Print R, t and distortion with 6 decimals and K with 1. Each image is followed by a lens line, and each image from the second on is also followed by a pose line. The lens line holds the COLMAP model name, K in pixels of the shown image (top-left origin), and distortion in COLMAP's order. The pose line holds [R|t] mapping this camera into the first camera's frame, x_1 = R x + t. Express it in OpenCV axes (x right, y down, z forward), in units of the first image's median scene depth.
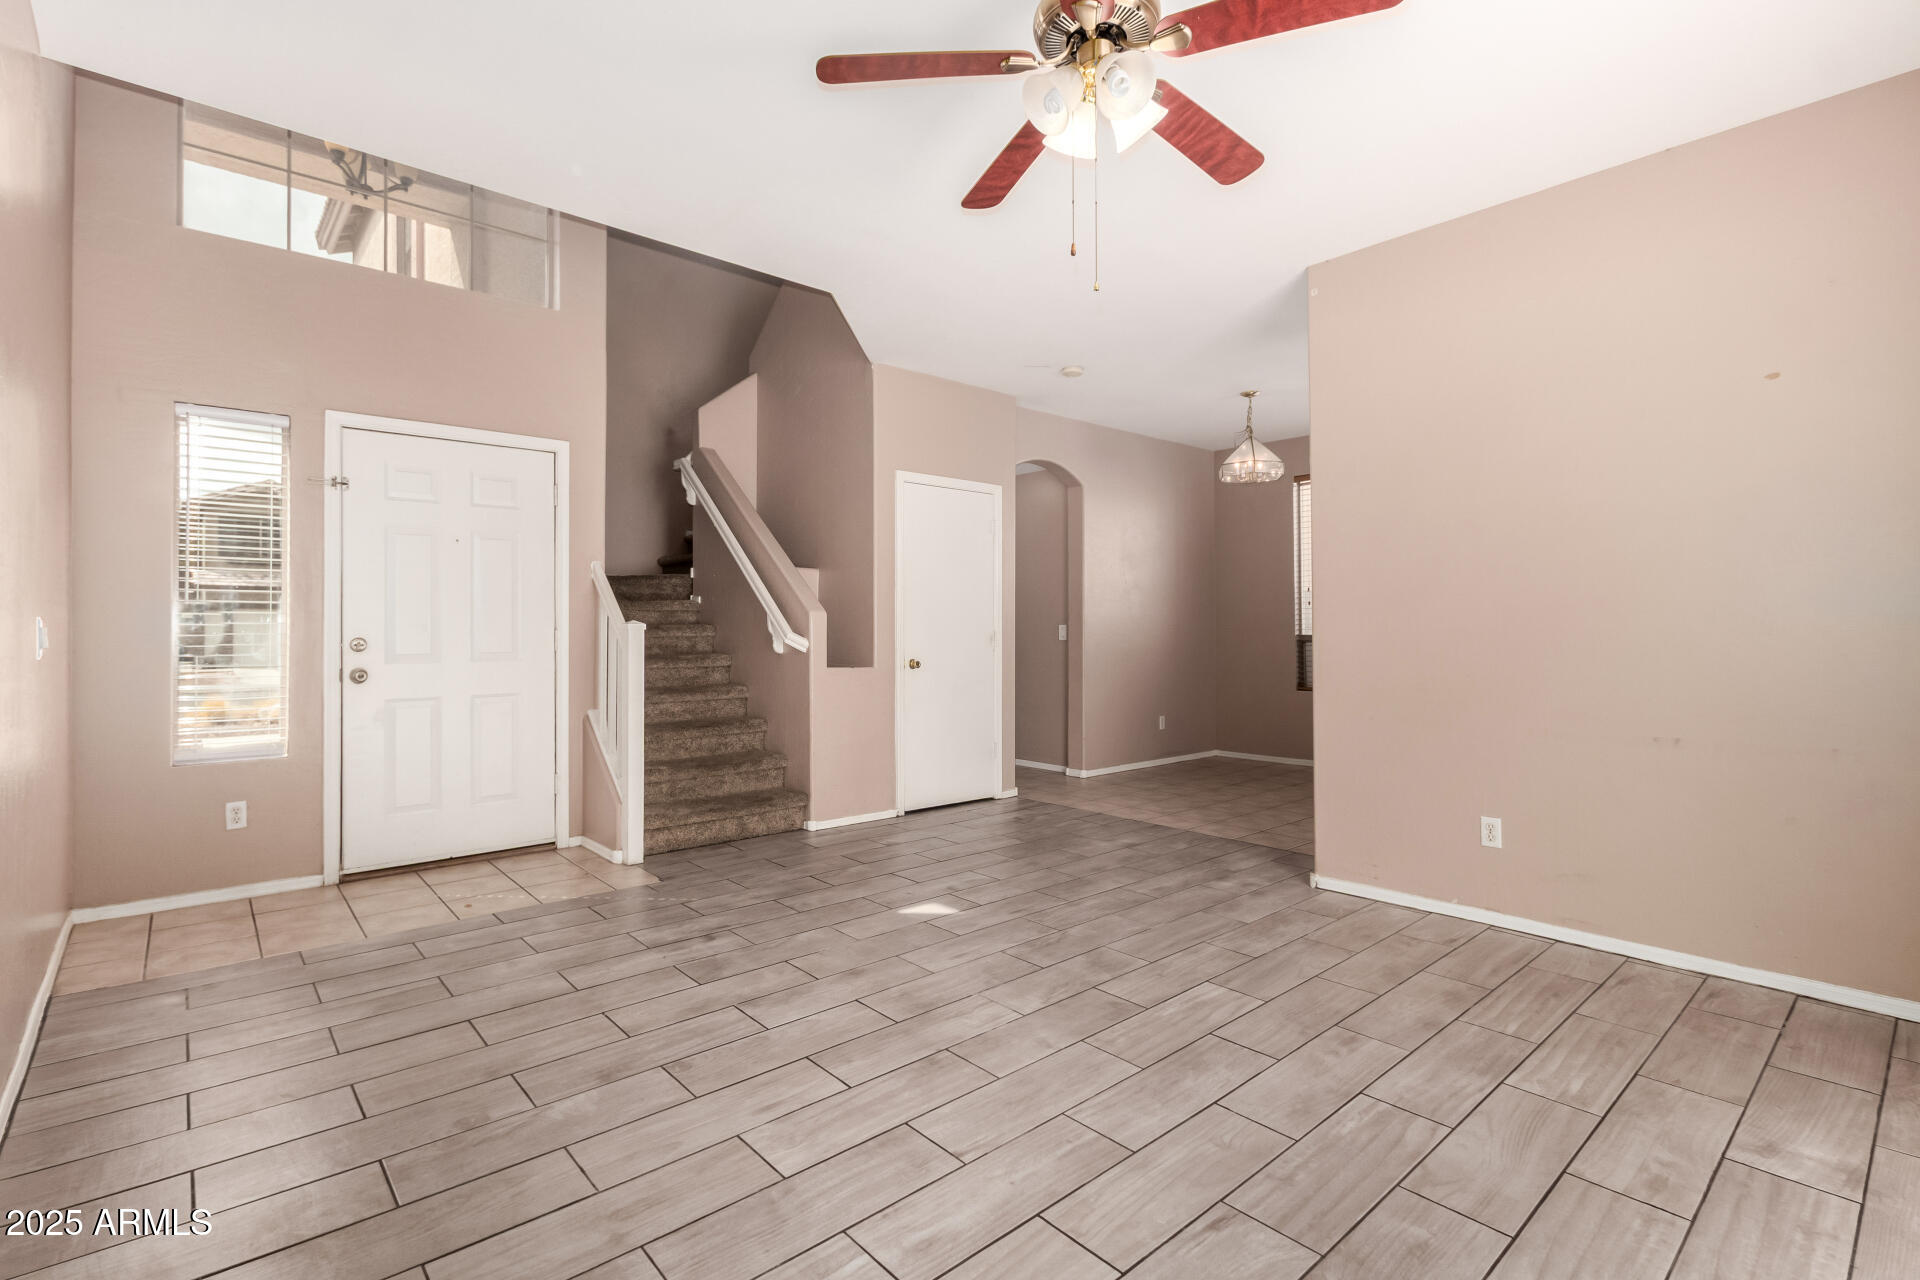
lens RADIAL K [[879.2, 0, 927.0], [0, 879.2, 625.4], [0, 0, 1]] dist [0.008095, -0.001552]
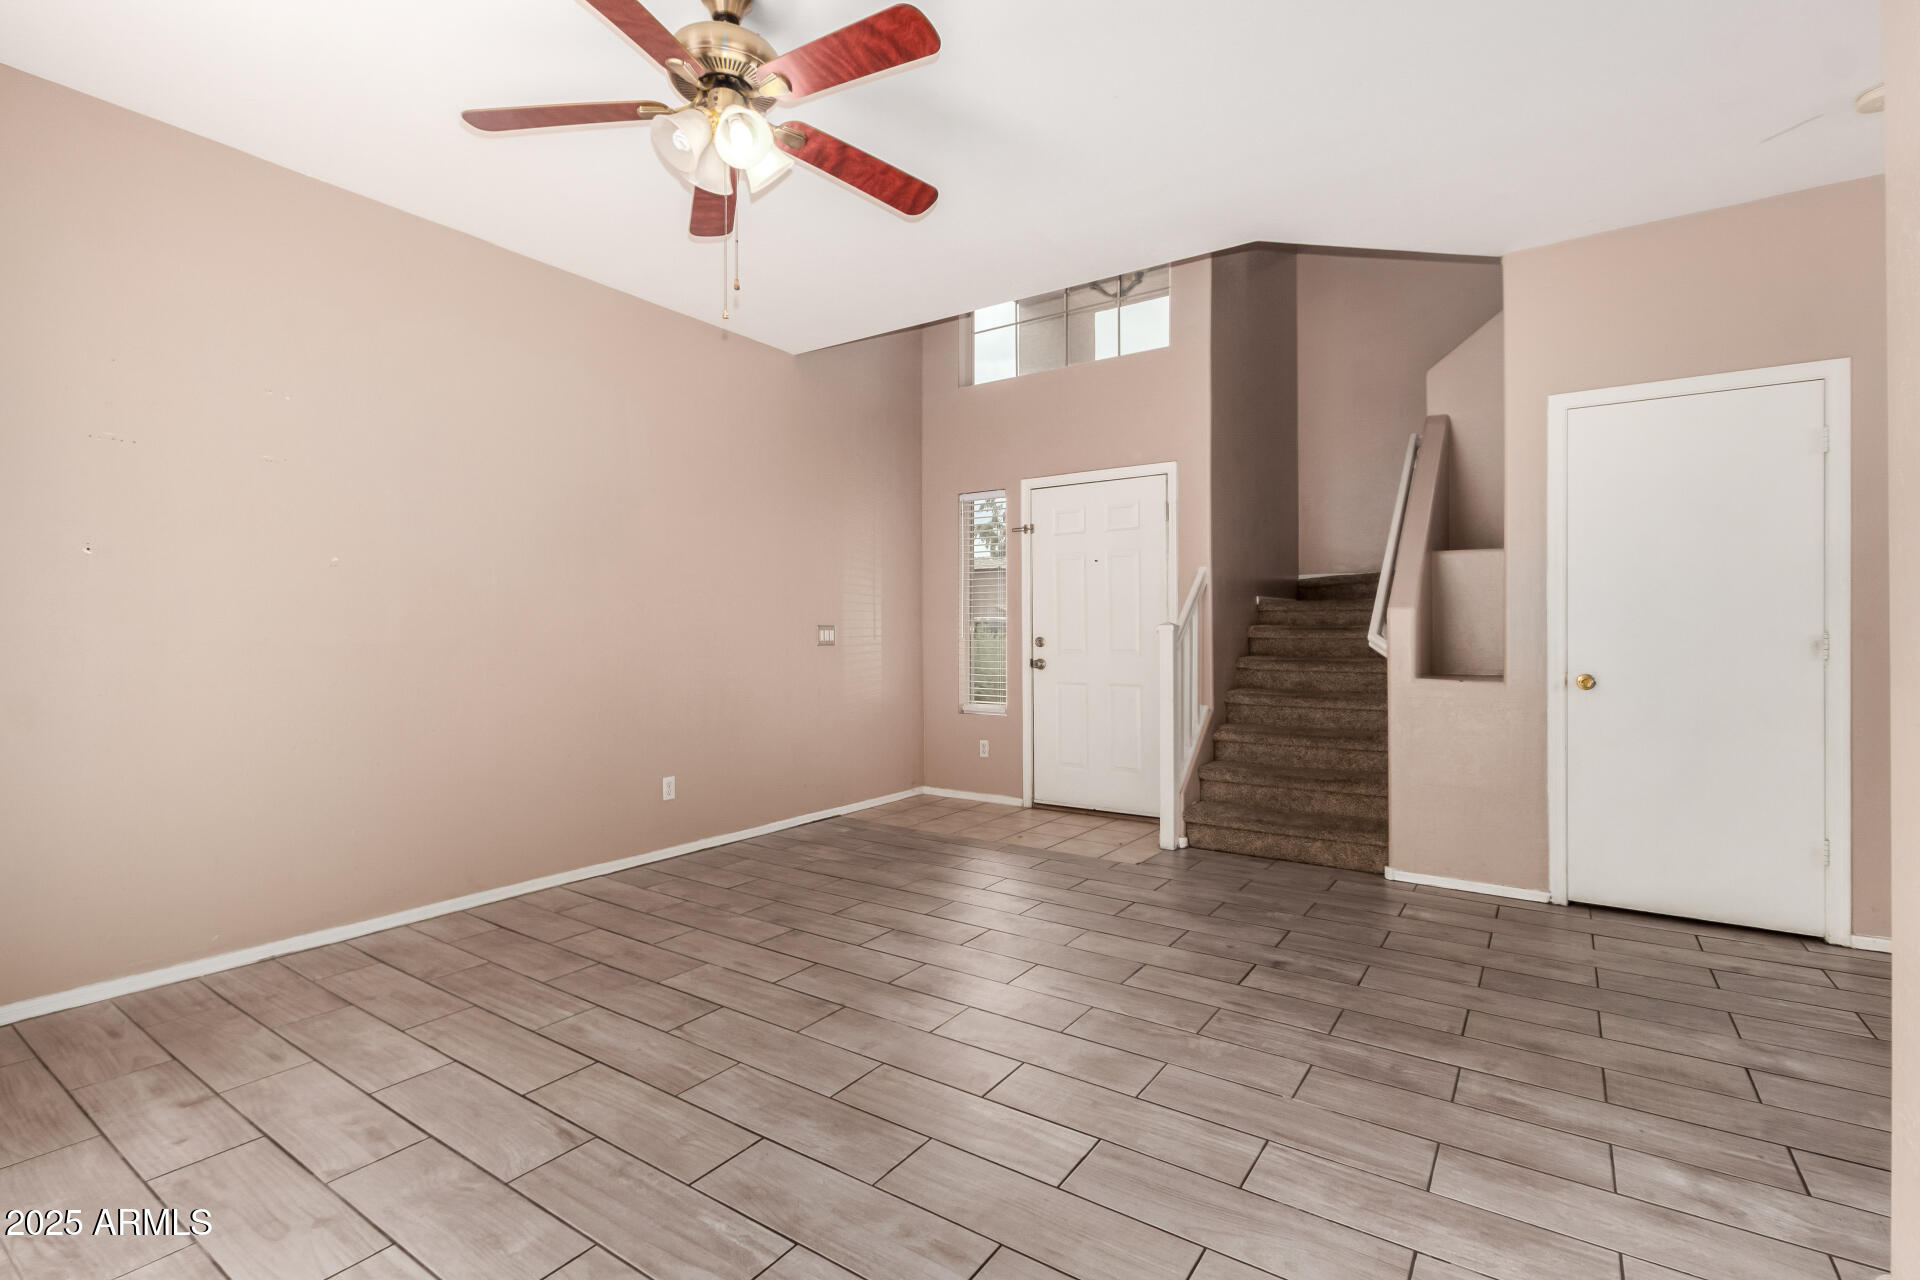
lens RADIAL K [[879.2, 0, 958.1], [0, 879.2, 630.0], [0, 0, 1]] dist [0.008095, -0.001552]
pose [[0.262663, -0.002335, -0.964885, 0.878384], [0.006139, 0.999981, -0.000749, 0.004770], [0.964868, -0.005727, 0.262672, 0.656198]]
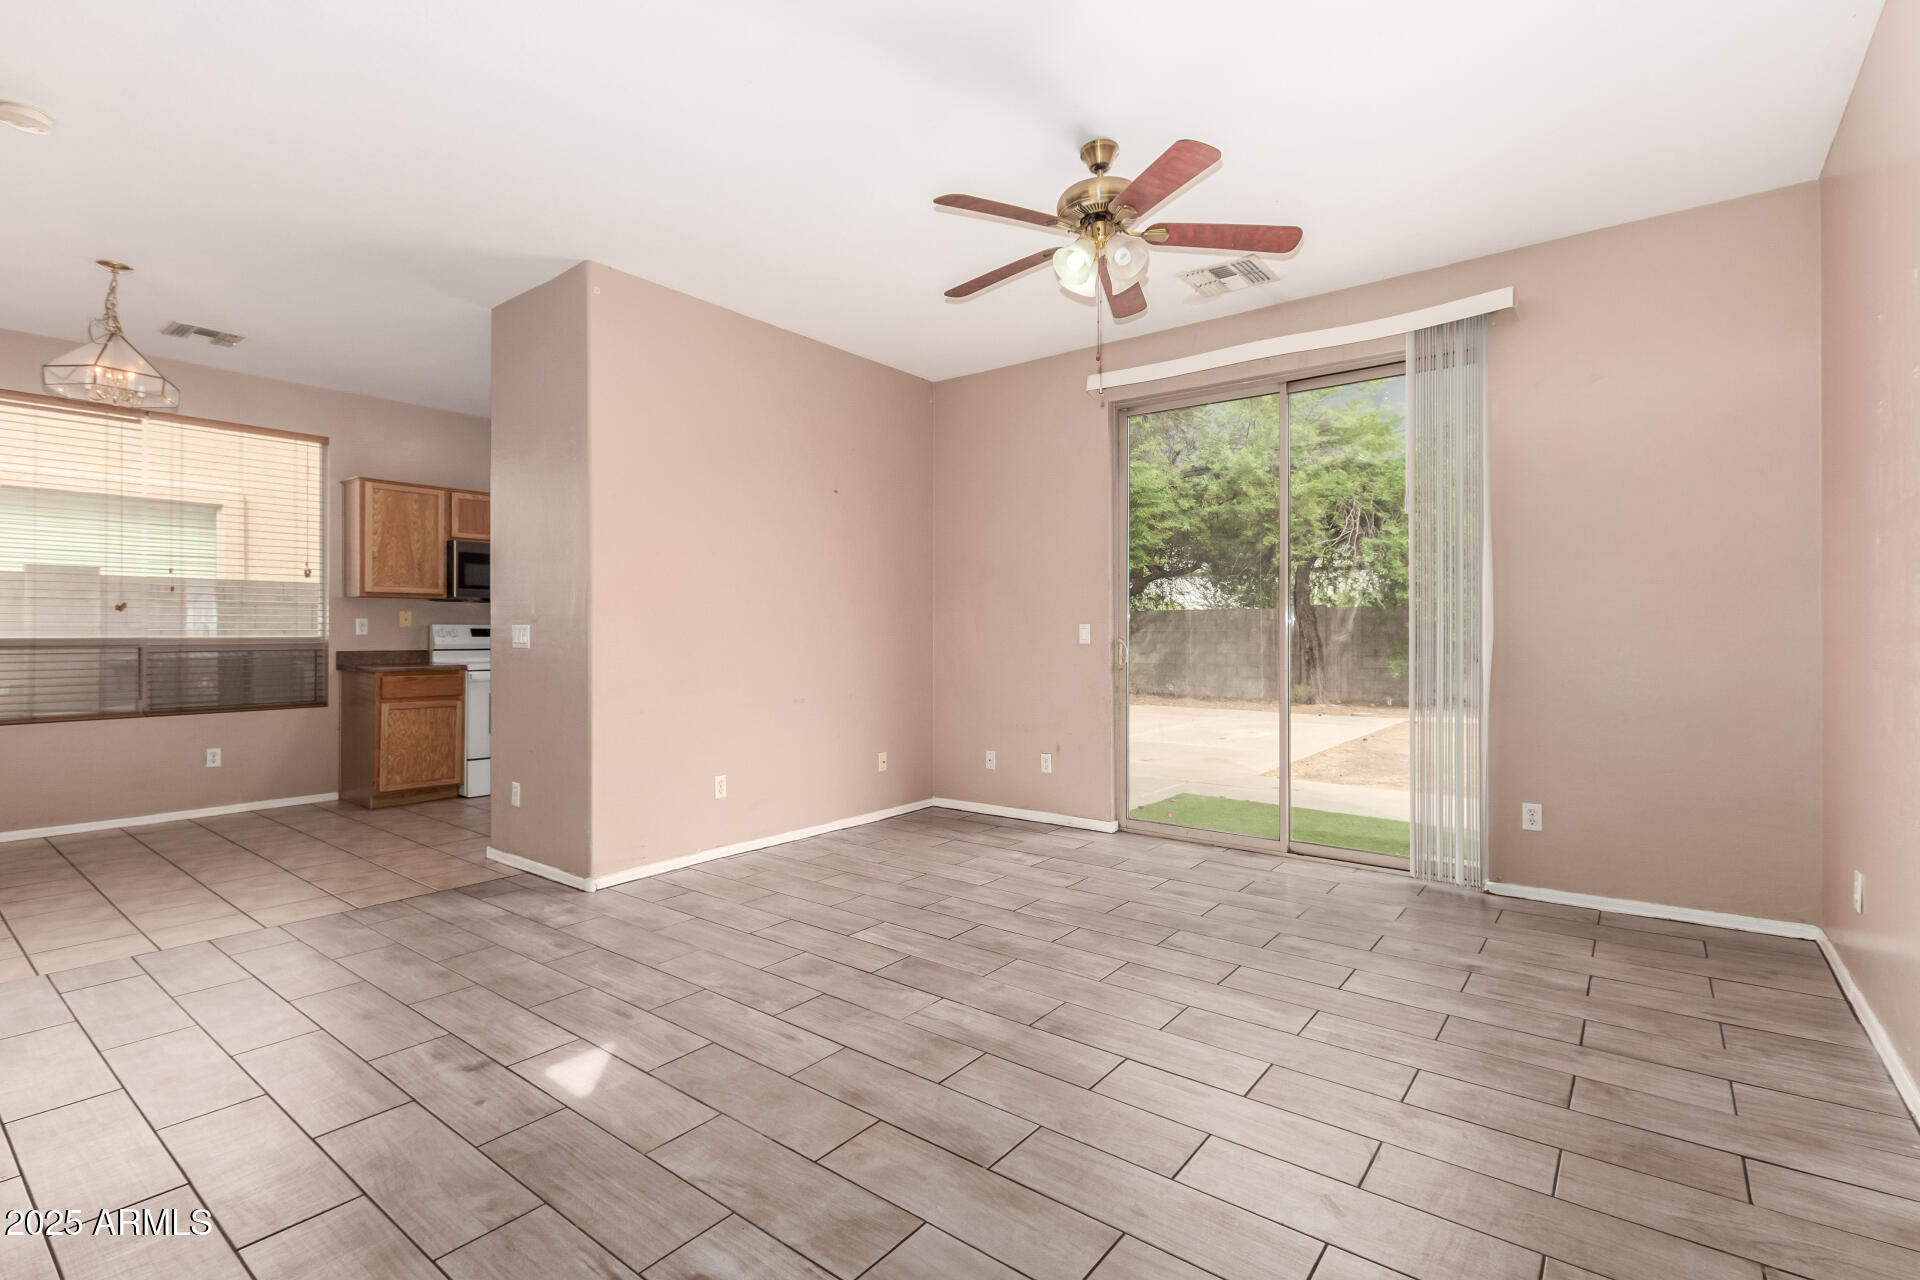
lens RADIAL K [[879.2, 0, 966.1], [0, 879.2, 639.9], [0, 0, 1]] dist [0.008095, -0.001552]
pose [[-0.209437, -0.005085, 0.977809, -0.769230], [-0.006864, 0.999969, 0.003731, 0.011248], [-0.977798, -0.005930, -0.209465, 1.004202]]
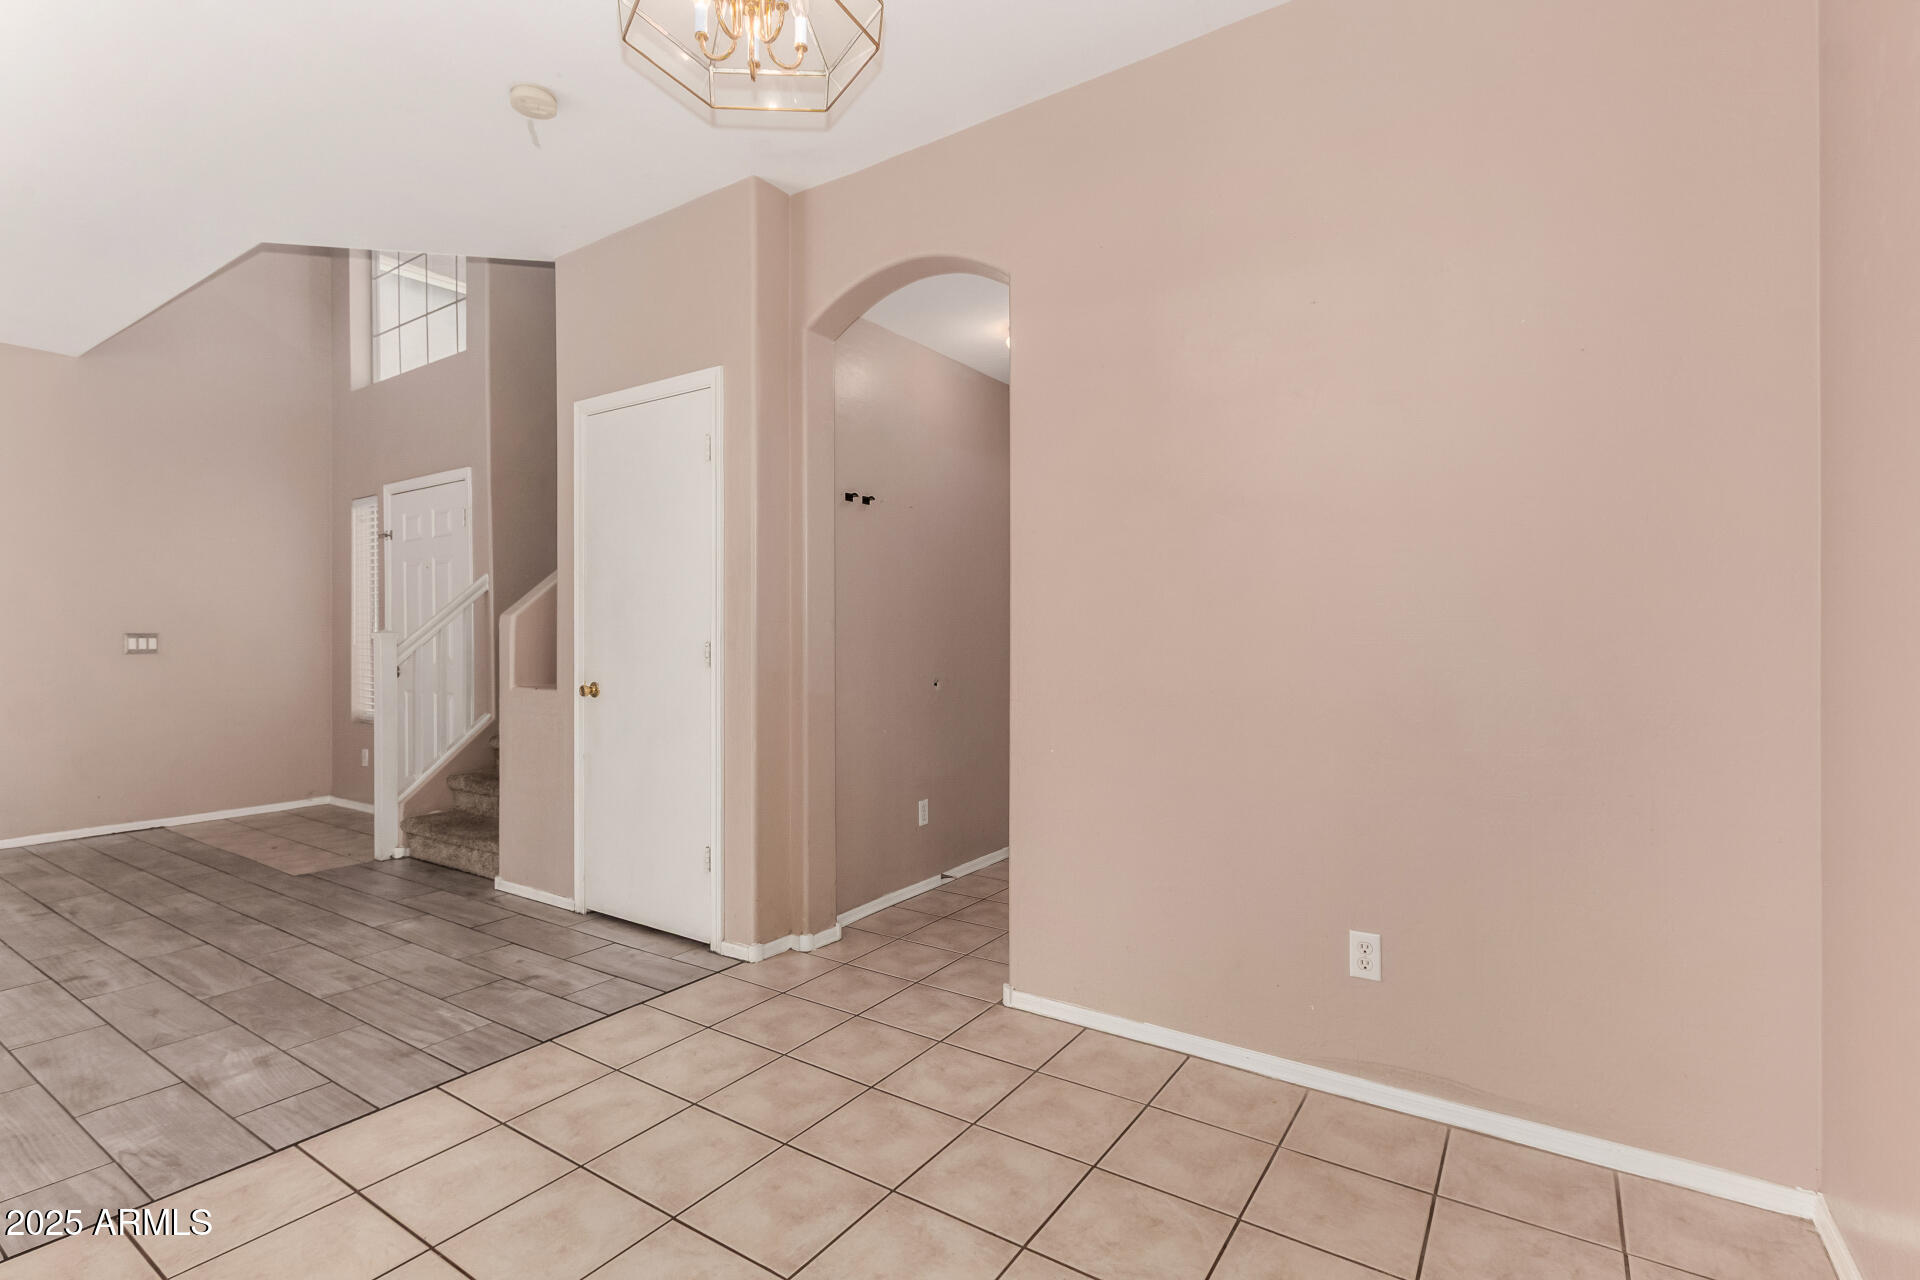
lens RADIAL K [[879.2, 0, 955.1], [0, 879.2, 641.5], [0, 0, 1]] dist [0.008095, -0.001552]
pose [[0.279039, 0.000231, -0.960280, 1.212468], [0.006439, 0.999977, 0.002112, 0.015585], [0.960258, -0.006772, 0.279031, 1.892019]]
